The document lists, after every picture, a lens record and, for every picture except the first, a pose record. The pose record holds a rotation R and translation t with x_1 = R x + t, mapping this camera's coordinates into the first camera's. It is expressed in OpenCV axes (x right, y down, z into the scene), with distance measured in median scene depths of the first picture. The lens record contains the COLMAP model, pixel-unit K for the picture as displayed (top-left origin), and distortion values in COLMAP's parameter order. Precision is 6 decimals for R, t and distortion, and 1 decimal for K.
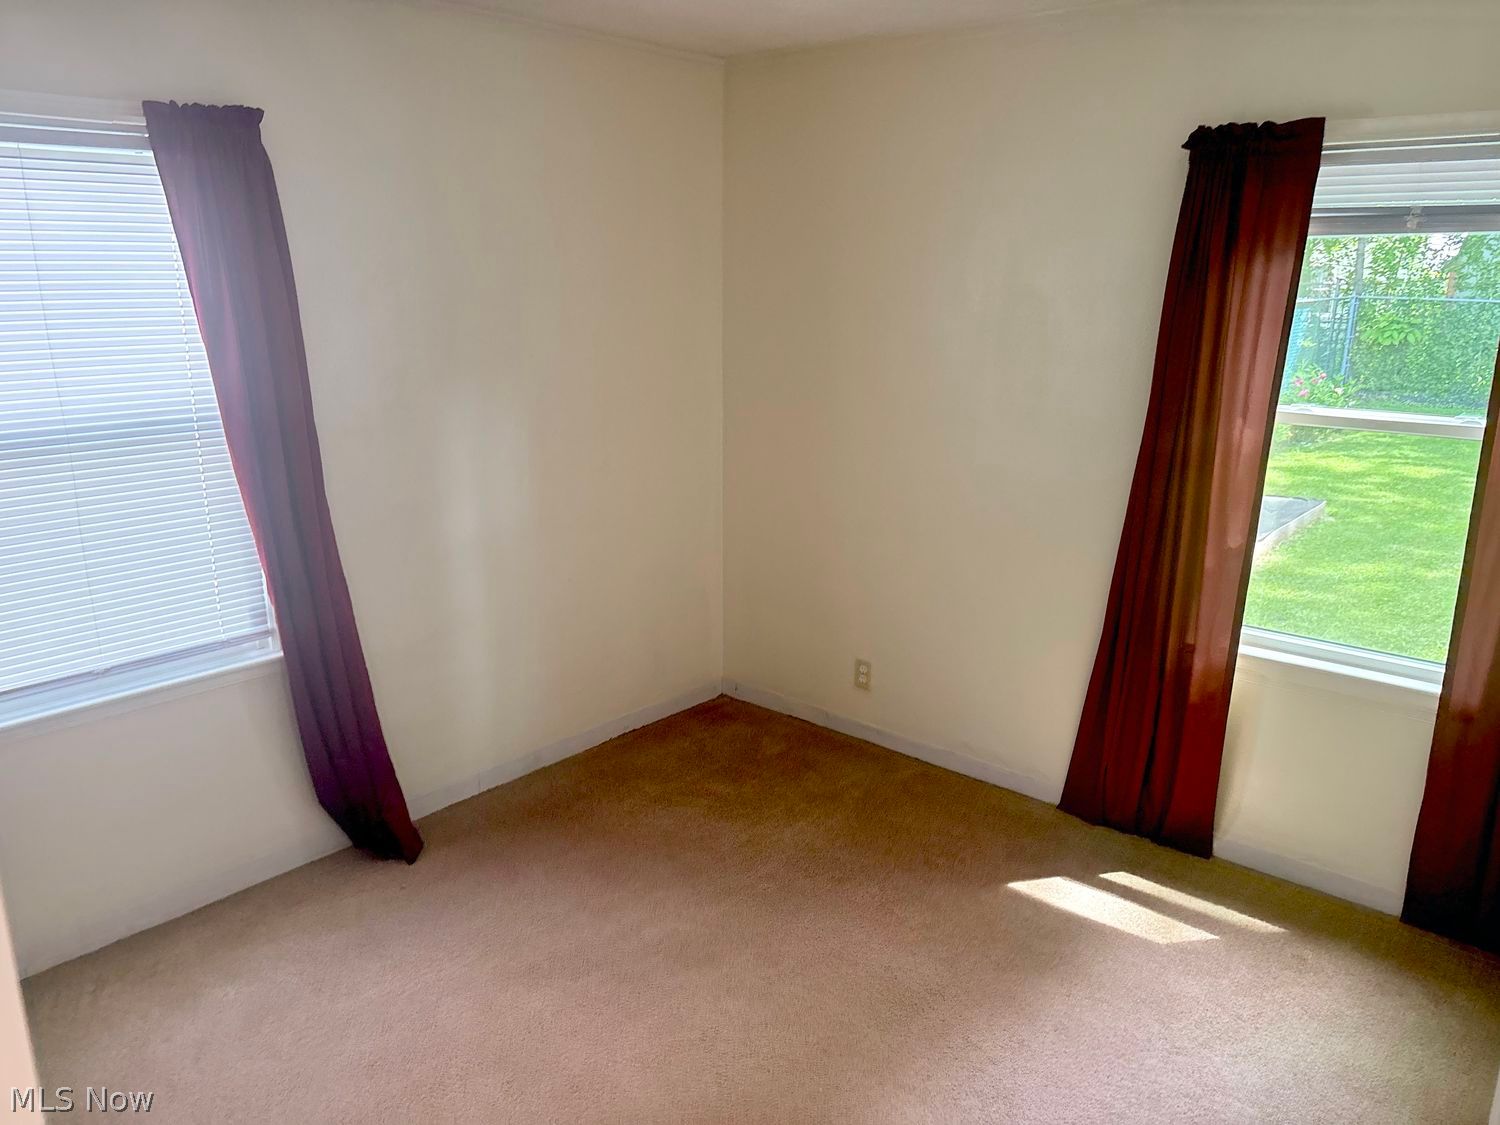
lens RADIAL K [[1121.4, 0, 750.0], [0, 1121.4, 562.5], [0, 0, 1]] dist [-0.002754, -0.002854]
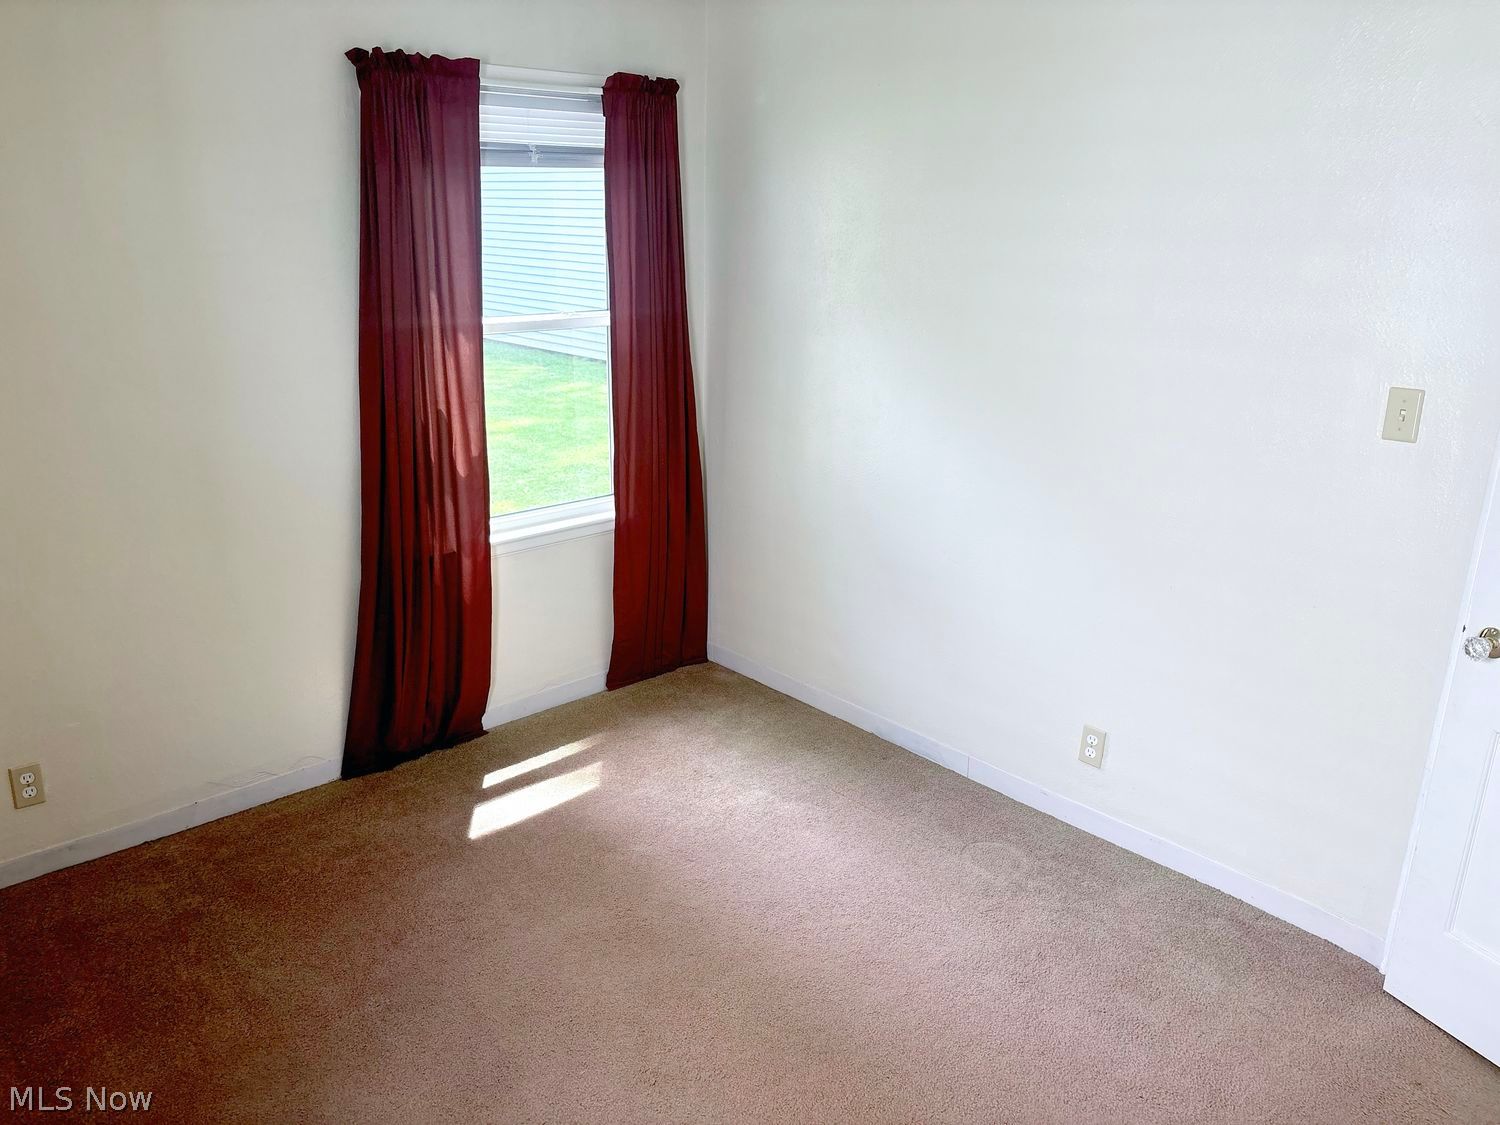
lens RADIAL K [[1151.1, 0, 750.0], [0, 1151.1, 562.5], [0, 0, 1]] dist [0.040176, 0.000077]
pose [[0.116999, -0.310485, 0.943351, -0.704108], [0.236329, 0.931292, 0.277206, -0.179163], [-0.964604, 0.190508, 0.182337, 0.599023]]
